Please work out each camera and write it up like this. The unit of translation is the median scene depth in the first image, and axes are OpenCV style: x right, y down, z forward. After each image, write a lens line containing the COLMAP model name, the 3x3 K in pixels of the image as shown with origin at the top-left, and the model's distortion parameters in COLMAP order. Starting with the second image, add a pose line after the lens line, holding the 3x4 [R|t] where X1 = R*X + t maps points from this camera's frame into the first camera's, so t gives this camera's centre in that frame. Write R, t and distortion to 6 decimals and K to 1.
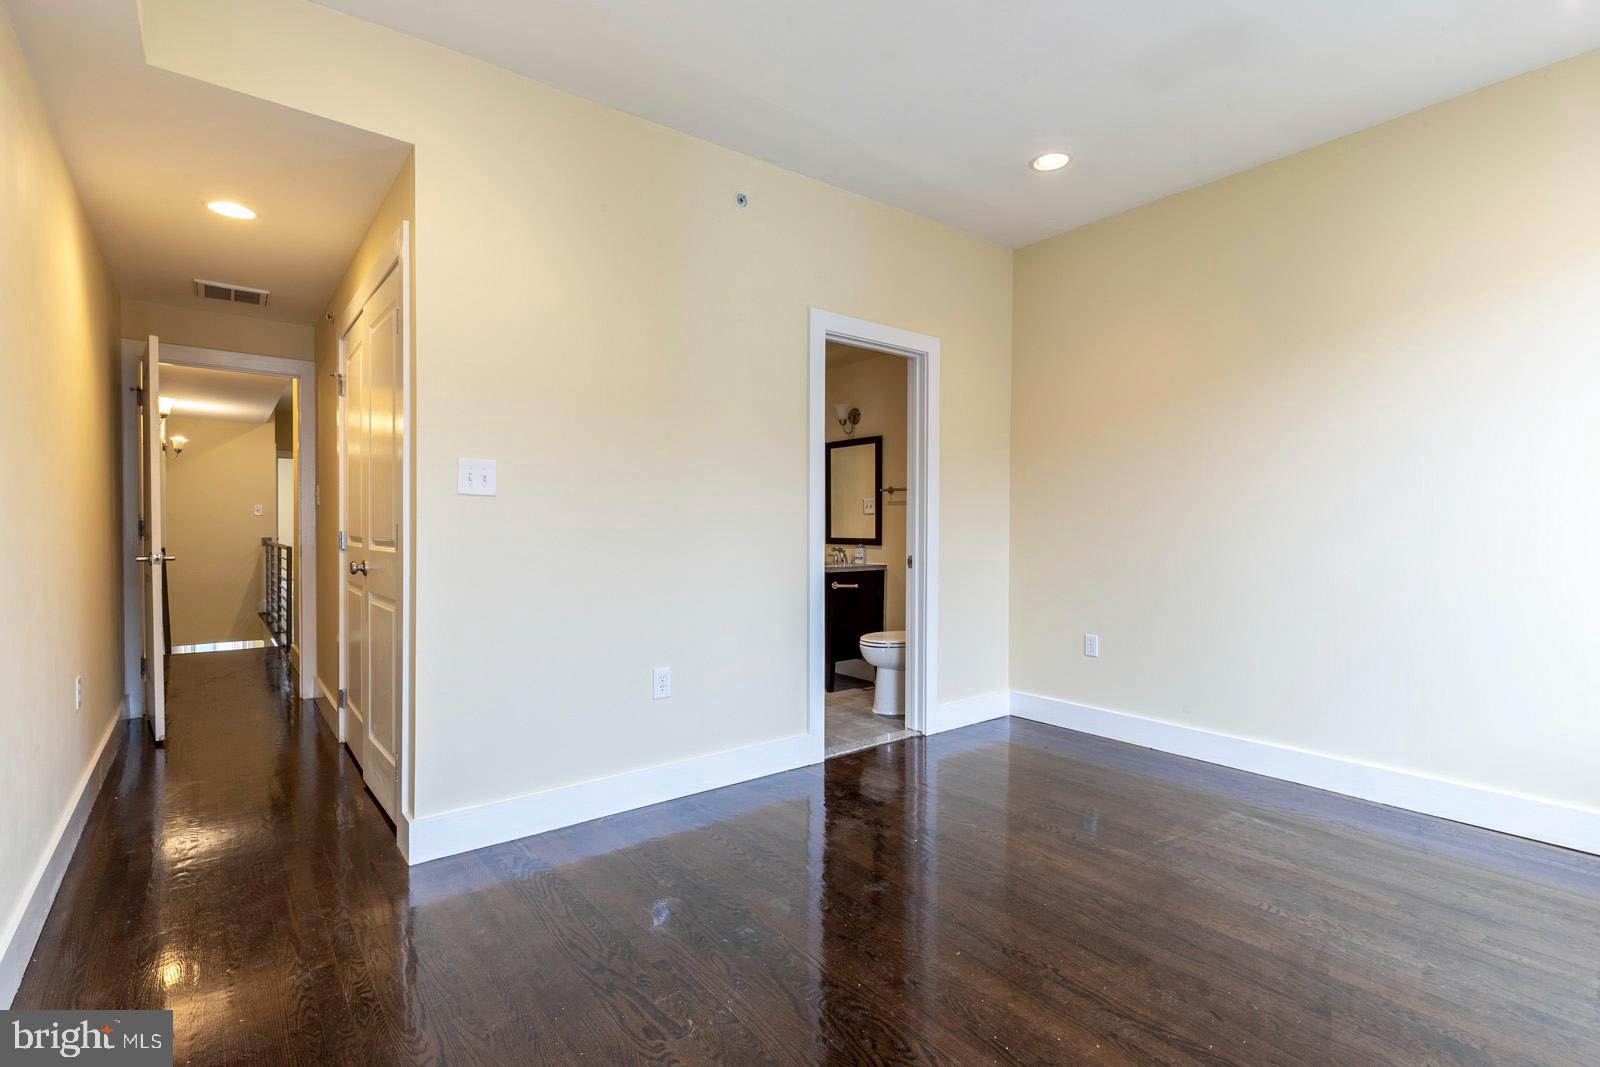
lens RADIAL K [[734.4, 0, 800.0], [0, 734.4, 533.5], [0, 0, 1]] dist [-0.001076, -0.000374]
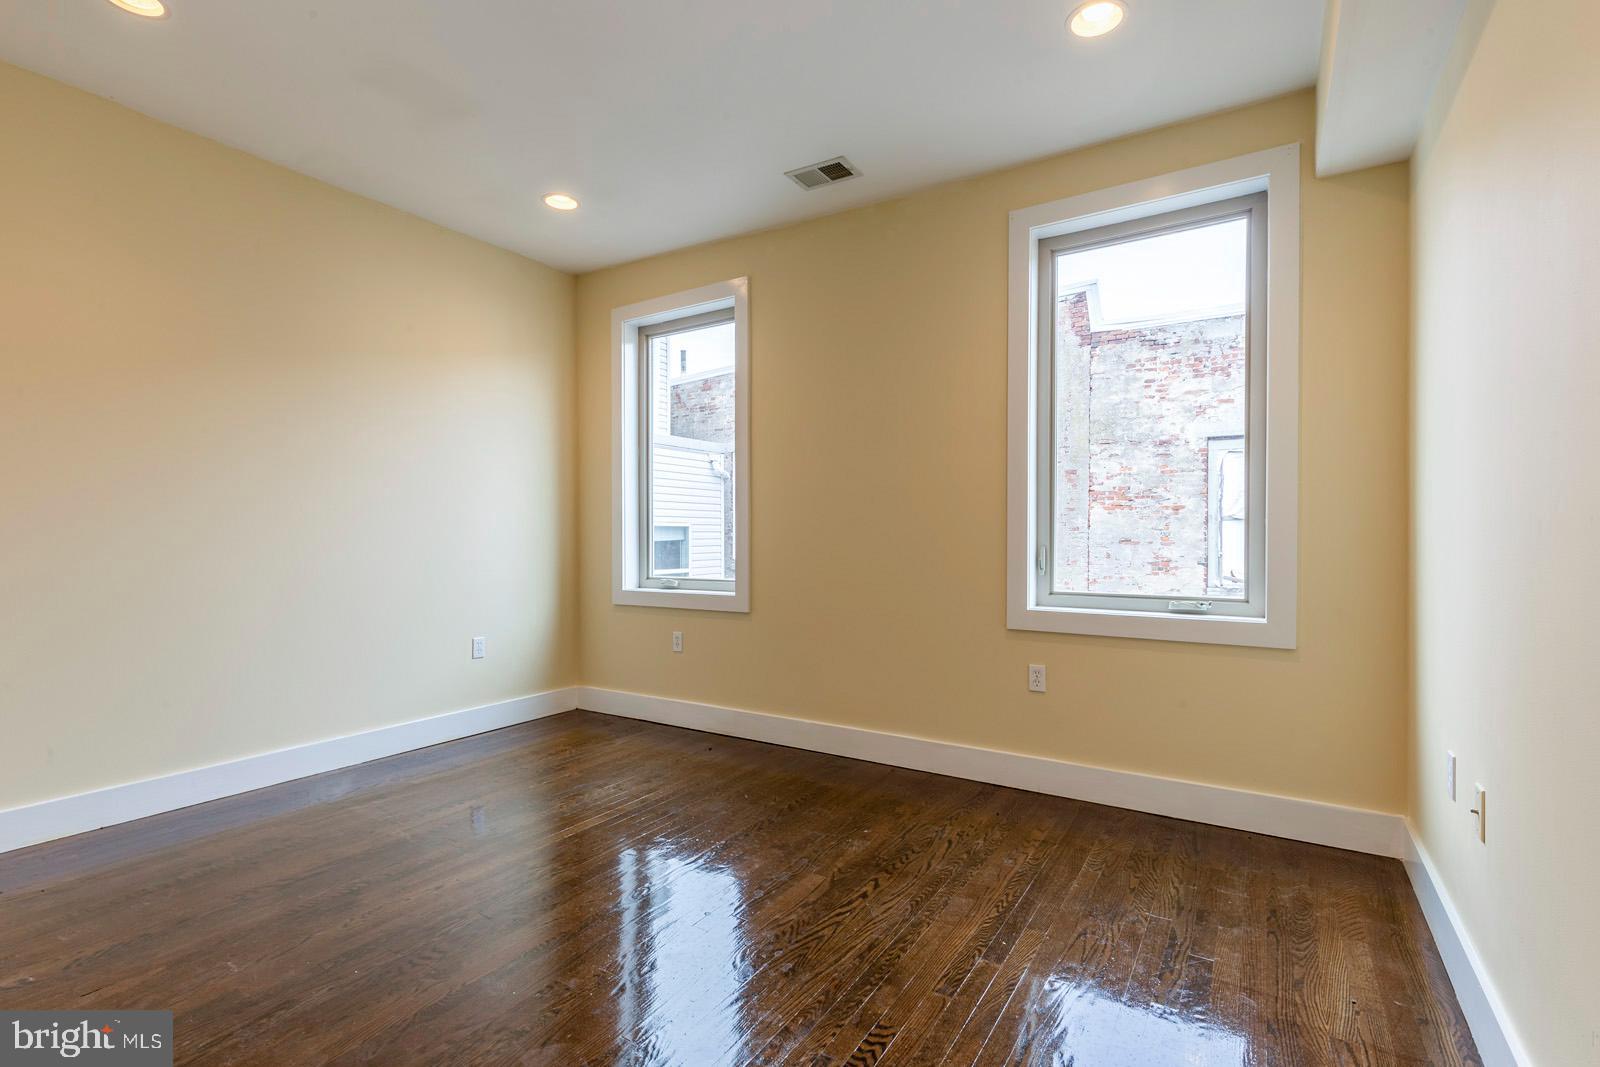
lens RADIAL K [[734.4, 0, 800.0], [0, 734.4, 533.5], [0, 0, 1]] dist [-0.001076, -0.000374]
pose [[-0.322971, -0.003508, 0.946402, -0.519517], [0.004917, 0.999973, 0.005385, -0.007472], [-0.946396, 0.006393, -0.322945, 0.649946]]
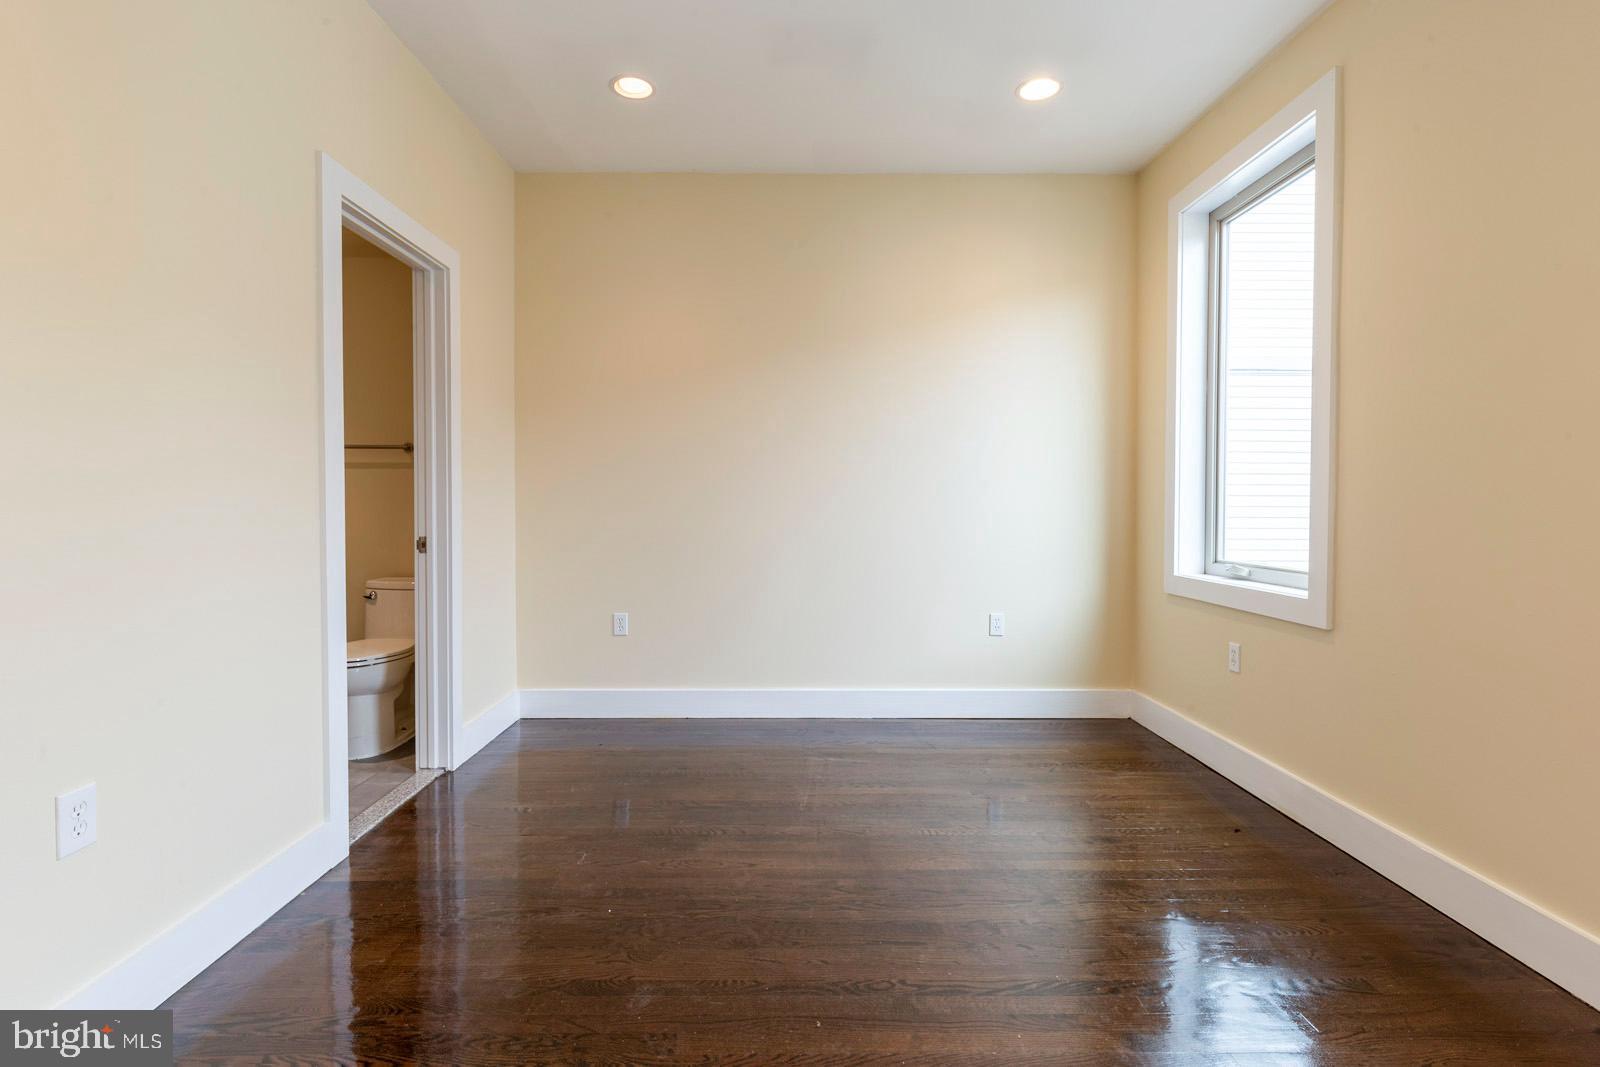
lens RADIAL K [[733.5, 0, 786.5], [0, 733.5, 516.1], [0, 0, 1]] dist [0.000714, -0.000370]
pose [[0.622720, -0.019998, 0.782189, -0.249842], [0.008474, 0.999787, 0.018814, -0.002265], [-0.782399, -0.005088, 0.622757, 0.306816]]
